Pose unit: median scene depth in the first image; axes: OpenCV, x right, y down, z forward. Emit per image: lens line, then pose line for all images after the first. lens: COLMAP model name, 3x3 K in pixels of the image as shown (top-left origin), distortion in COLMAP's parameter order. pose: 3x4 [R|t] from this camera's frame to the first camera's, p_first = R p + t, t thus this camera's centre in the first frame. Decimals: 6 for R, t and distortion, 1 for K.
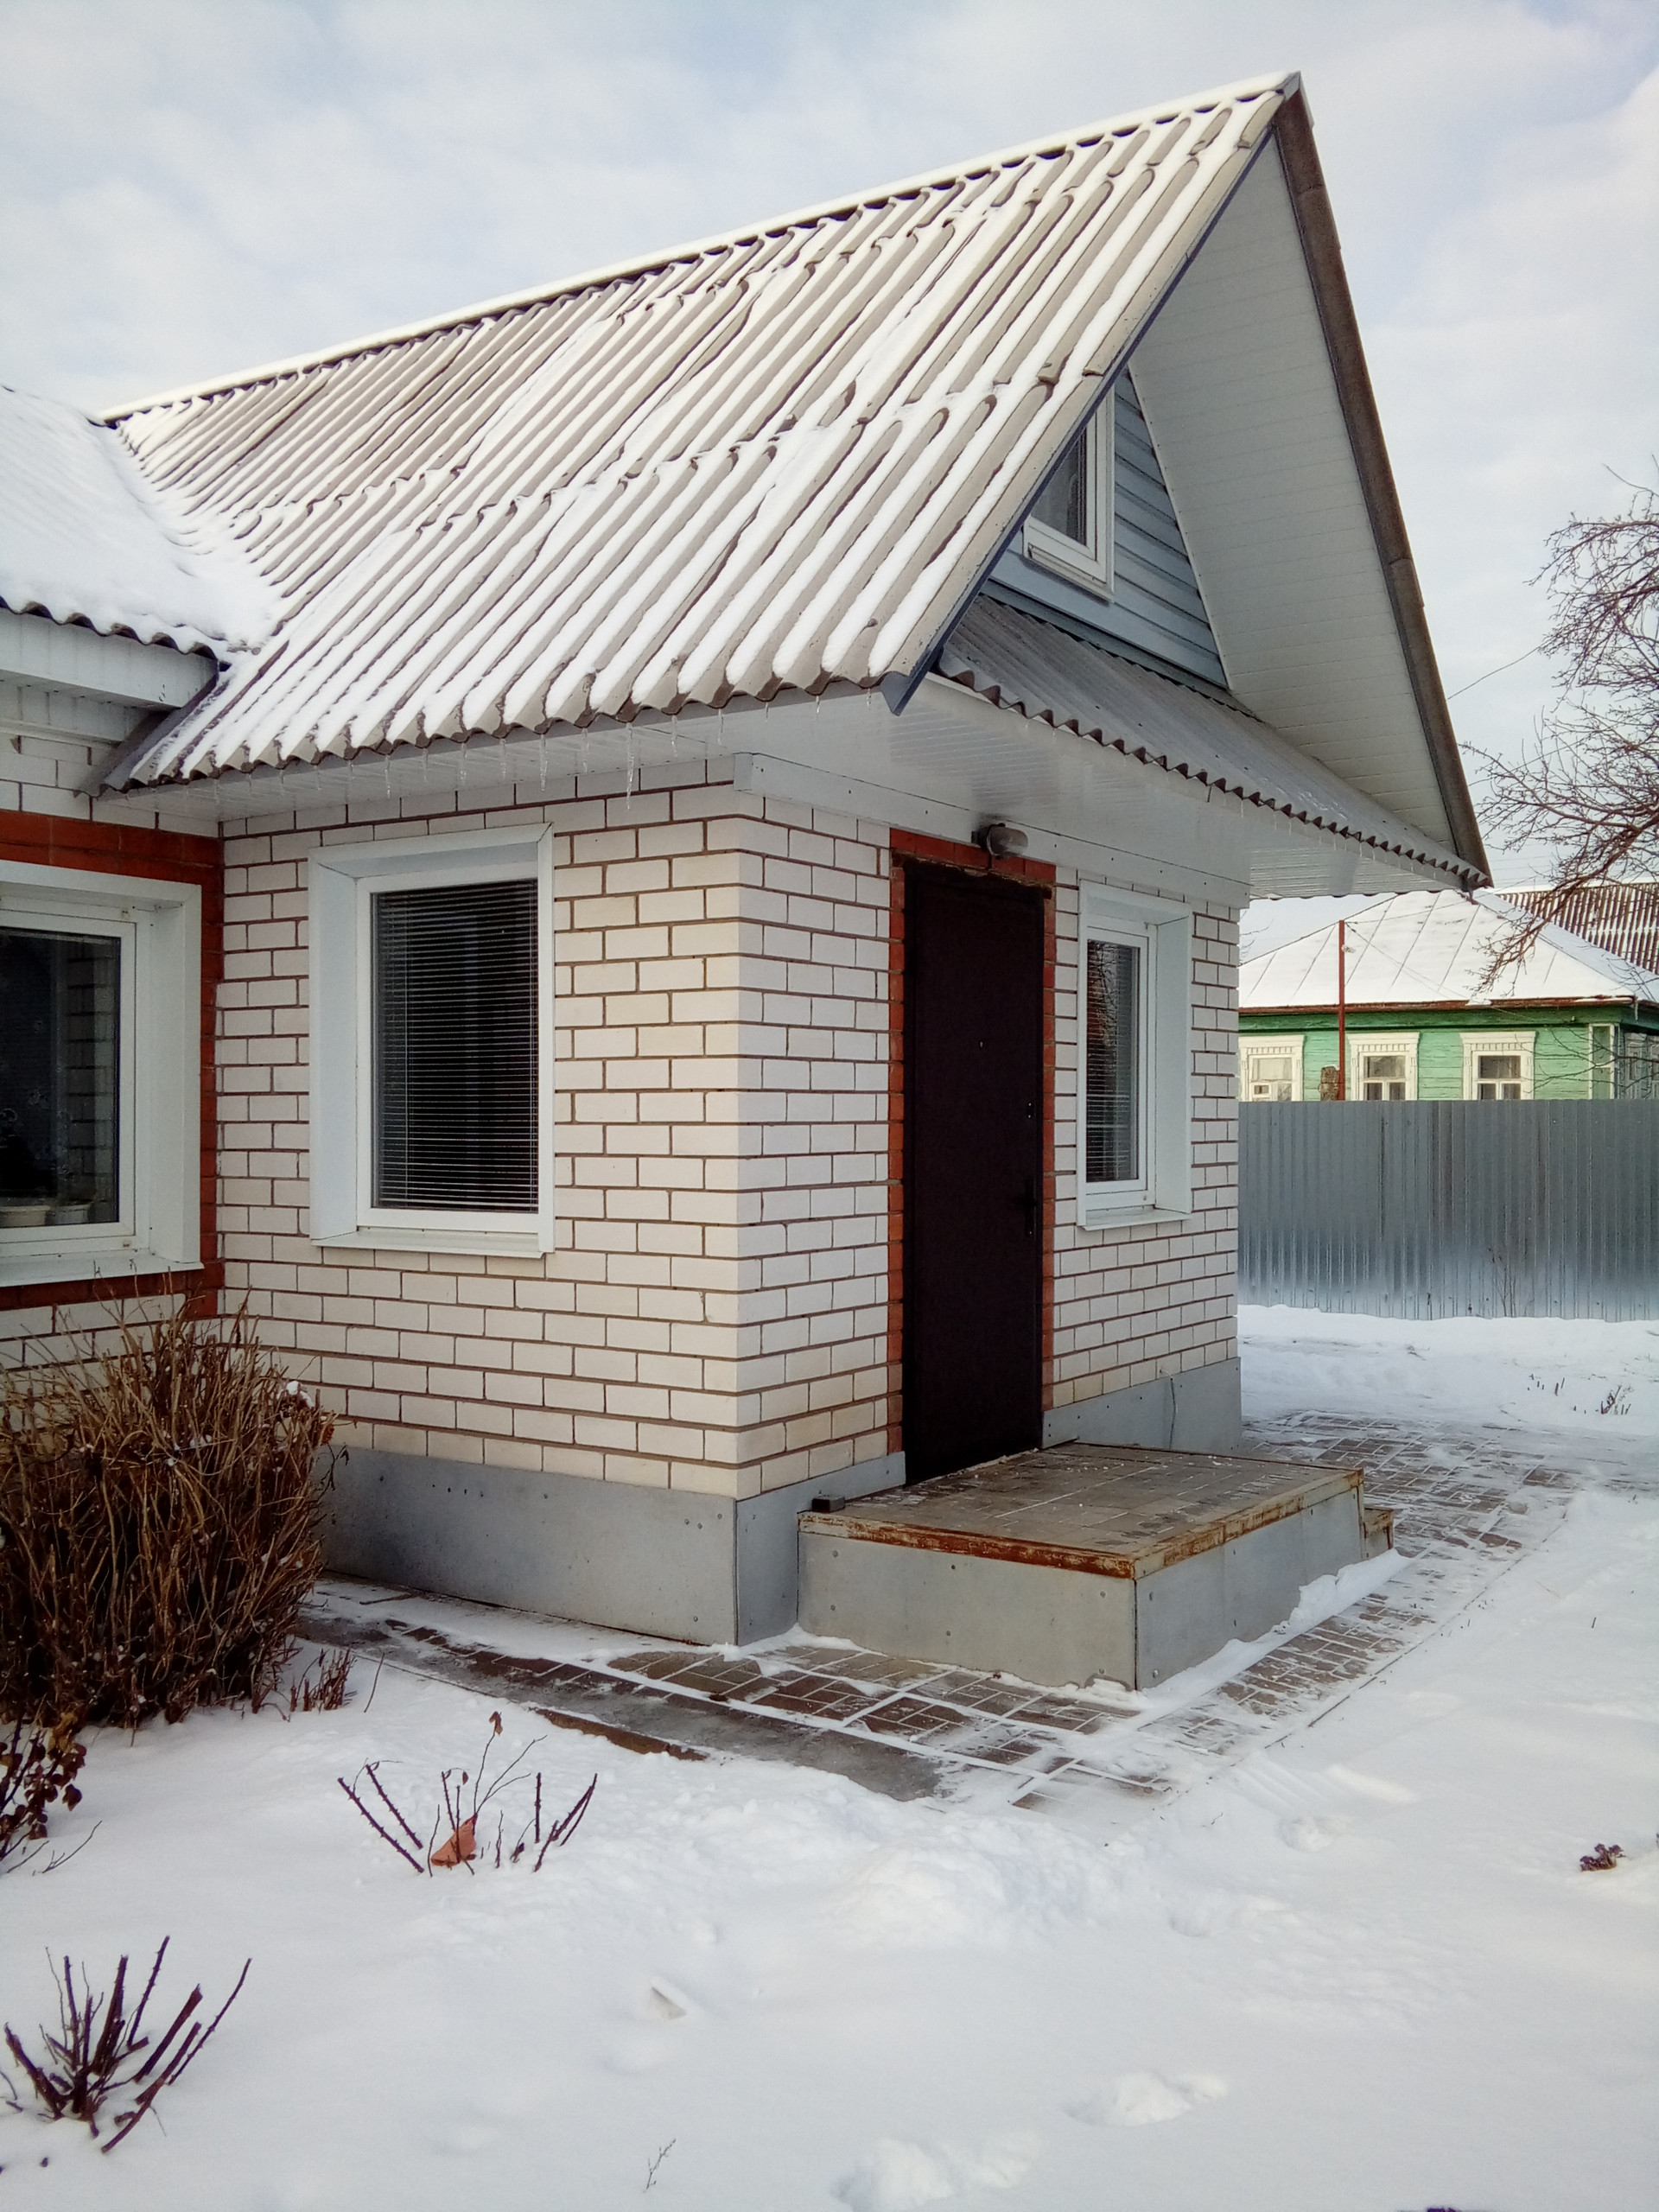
lens RADIAL K [[2002.8, 0, 801.3], [0, 2002.8, 1117.0], [0, 0, 1]] dist [0.114718, -0.203562]
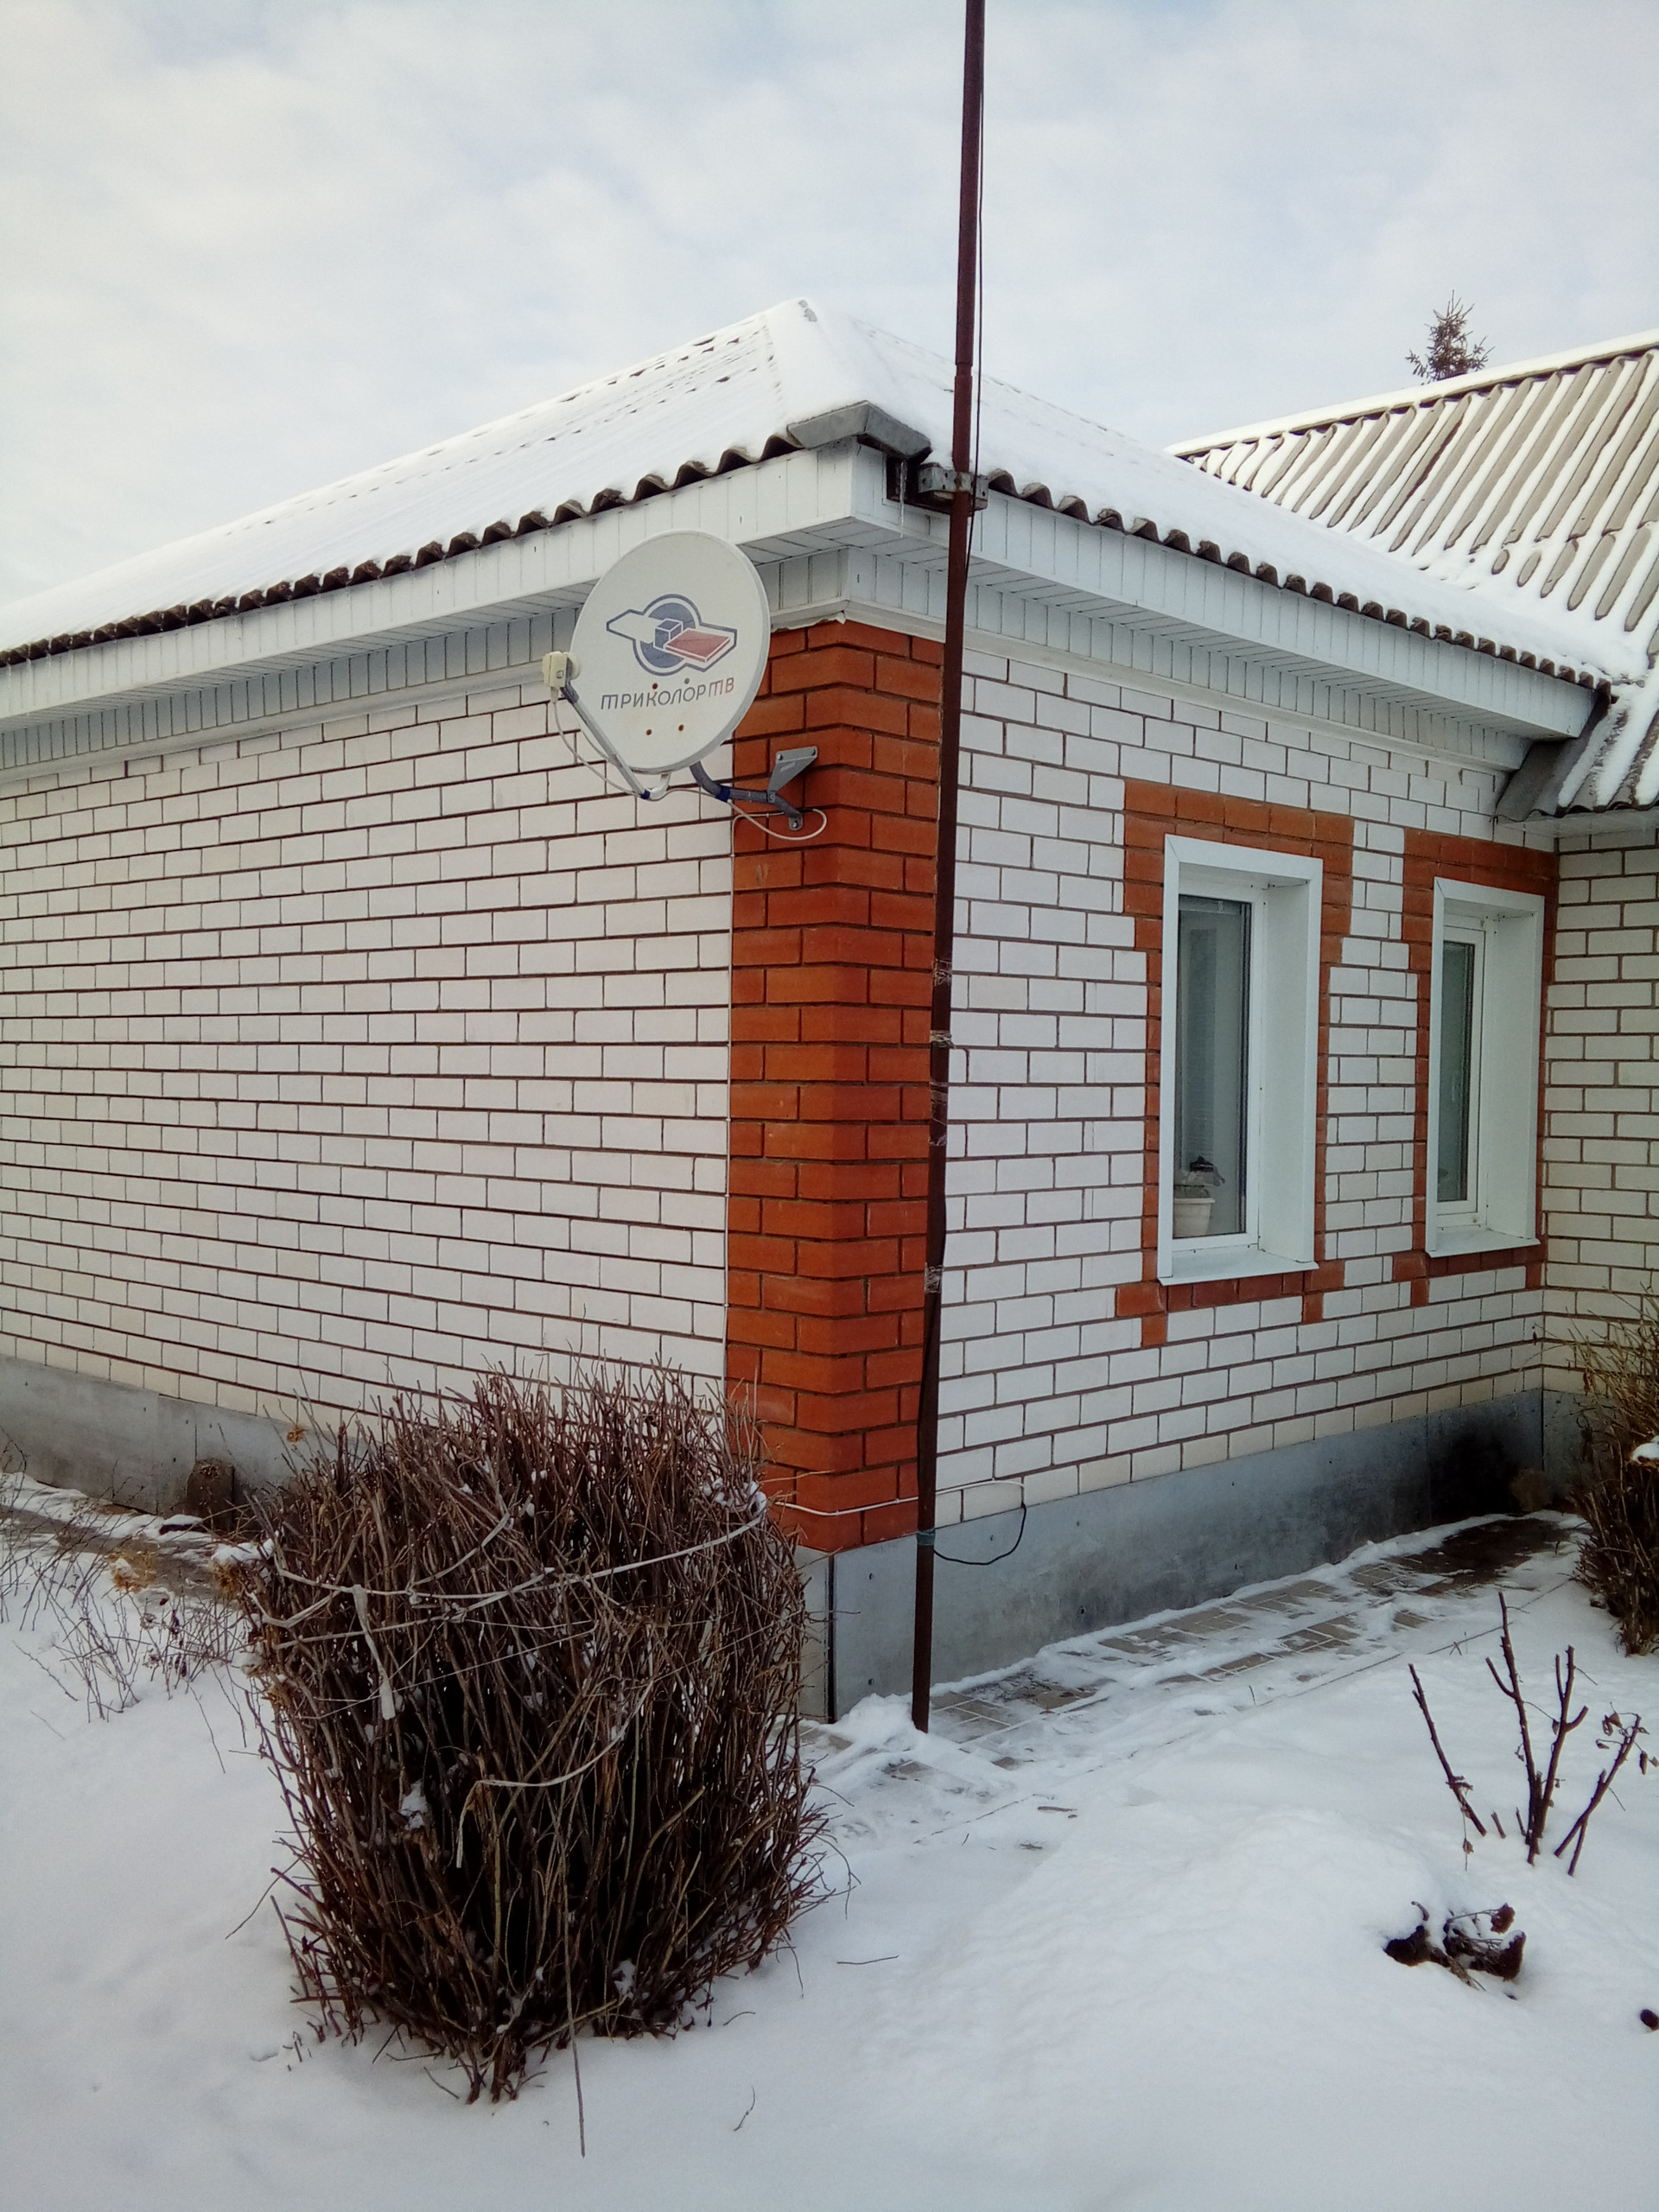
lens RADIAL K [[2002.8, 0, 805.8], [0, 2002.8, 1120.3], [0, 0, 1]] dist [0.114718, -0.203562]
pose [[0.981563, 0.017972, -0.190294, -0.540232], [-0.014207, 0.999676, 0.021134, -0.011828], [0.190612, -0.018041, 0.981500, -0.184114]]
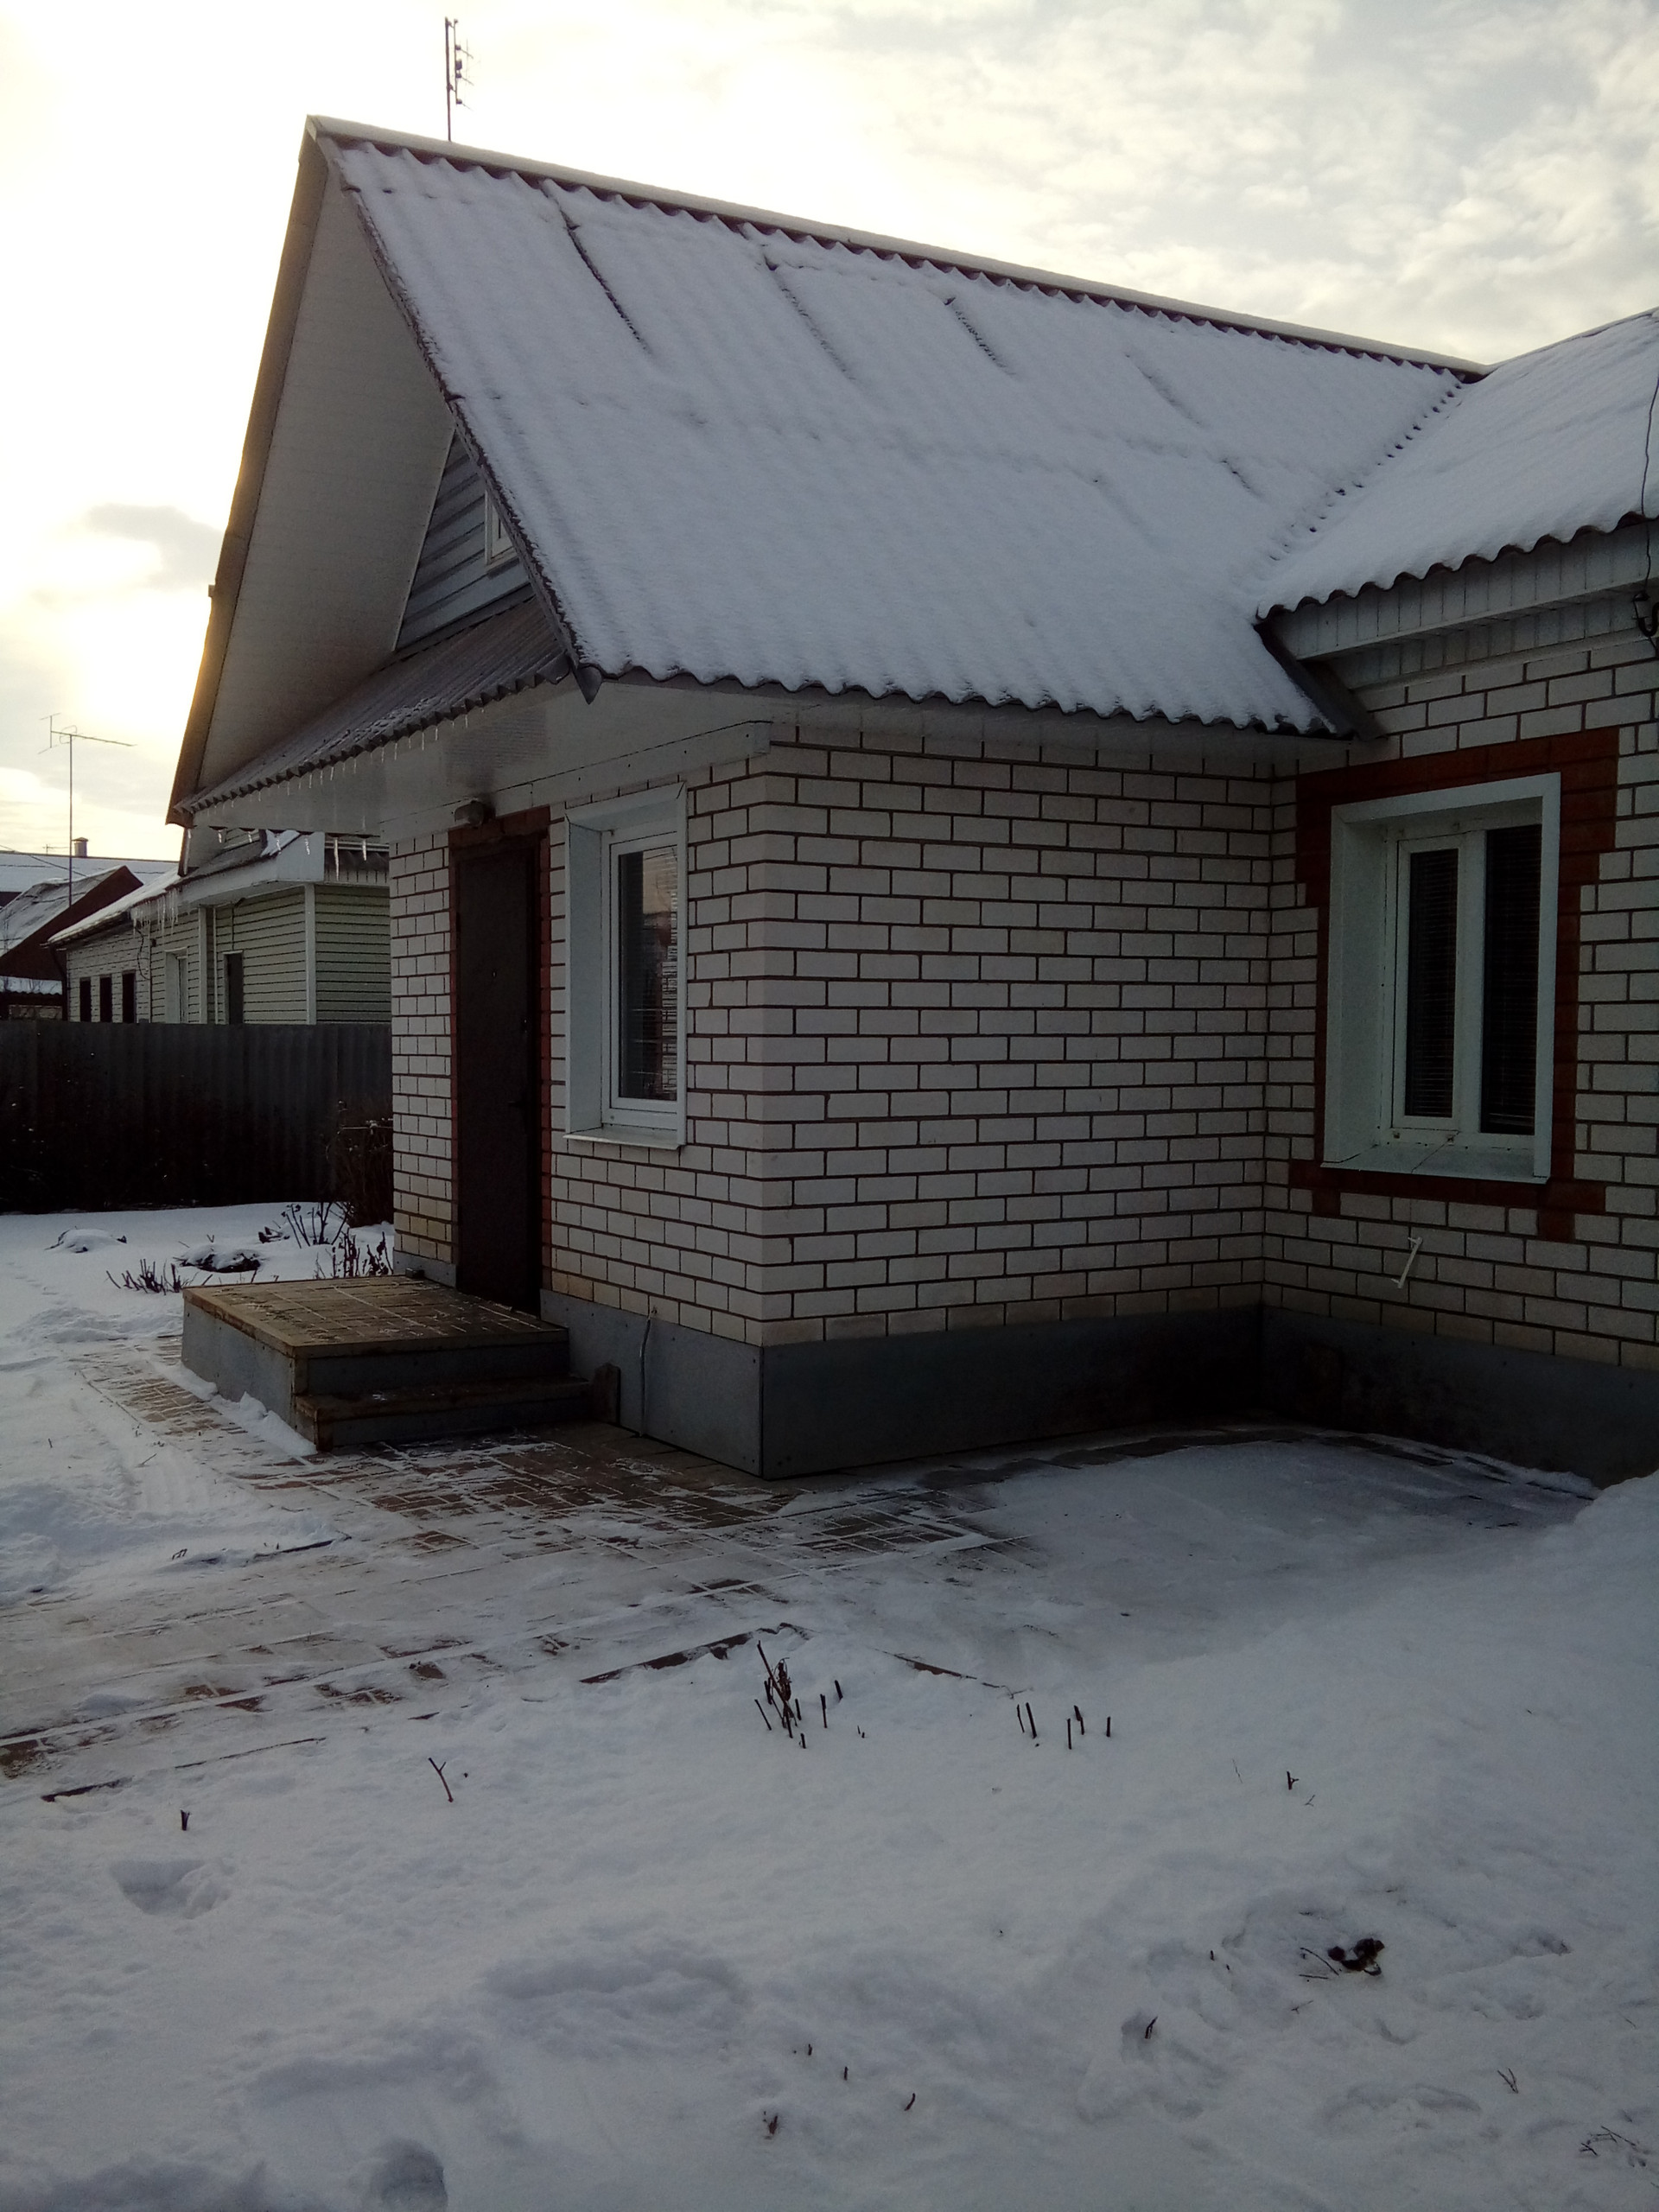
lens RADIAL K [[2002.8, 0, 829.5], [0, 2002.8, 1107.4], [0, 0, 1]] dist [0.114718, -0.203562]
pose [[-0.428879, 0.029604, -0.902877, 0.676874], [-0.003888, 0.999393, 0.034616, 0.007272], [0.903353, 0.018356, -0.428504, 1.037650]]
